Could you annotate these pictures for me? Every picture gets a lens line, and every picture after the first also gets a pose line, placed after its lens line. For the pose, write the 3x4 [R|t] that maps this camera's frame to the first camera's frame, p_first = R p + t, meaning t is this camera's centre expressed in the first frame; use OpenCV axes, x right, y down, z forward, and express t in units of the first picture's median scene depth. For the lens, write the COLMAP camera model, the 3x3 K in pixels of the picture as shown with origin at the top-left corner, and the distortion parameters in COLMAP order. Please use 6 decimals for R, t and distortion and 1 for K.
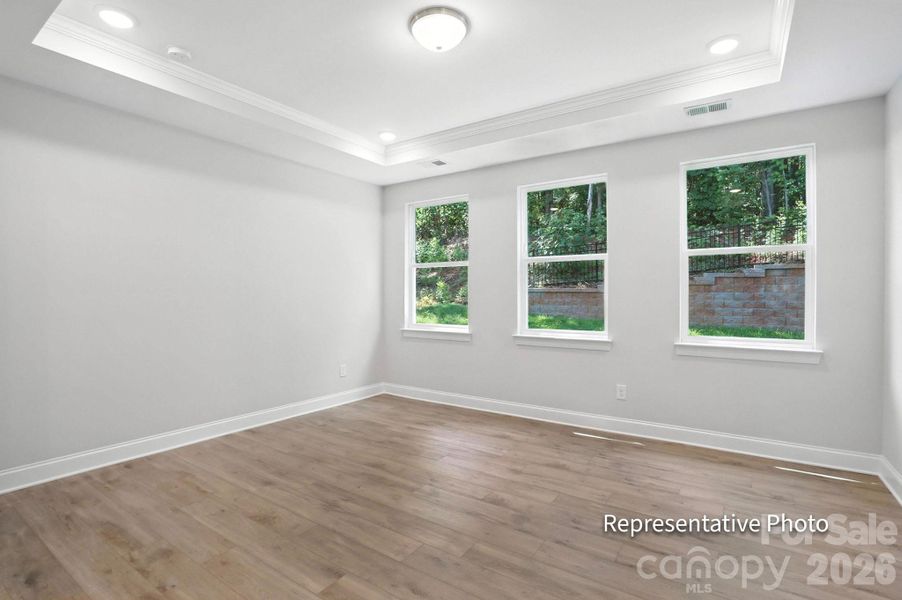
lens RADIAL K [[432.9, 0, 451.7], [0, 432.9, 299.8], [0, 0, 1]] dist [-0.028002, 0.009601]
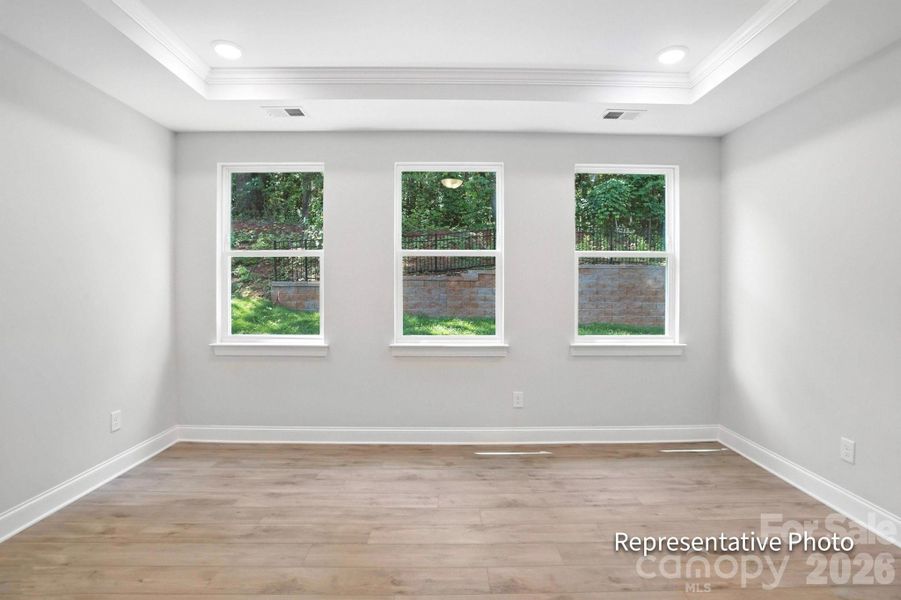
lens RADIAL K [[432.4, 0, 452.2], [0, 432.4, 294.6], [0, 0, 1]] dist [-0.028002, 0.009601]
pose [[0.822904, -0.006742, 0.568140, -0.254013], [0.003304, 0.999969, 0.007081, -0.021357], [-0.568170, -0.003950, 0.822901, 0.303090]]
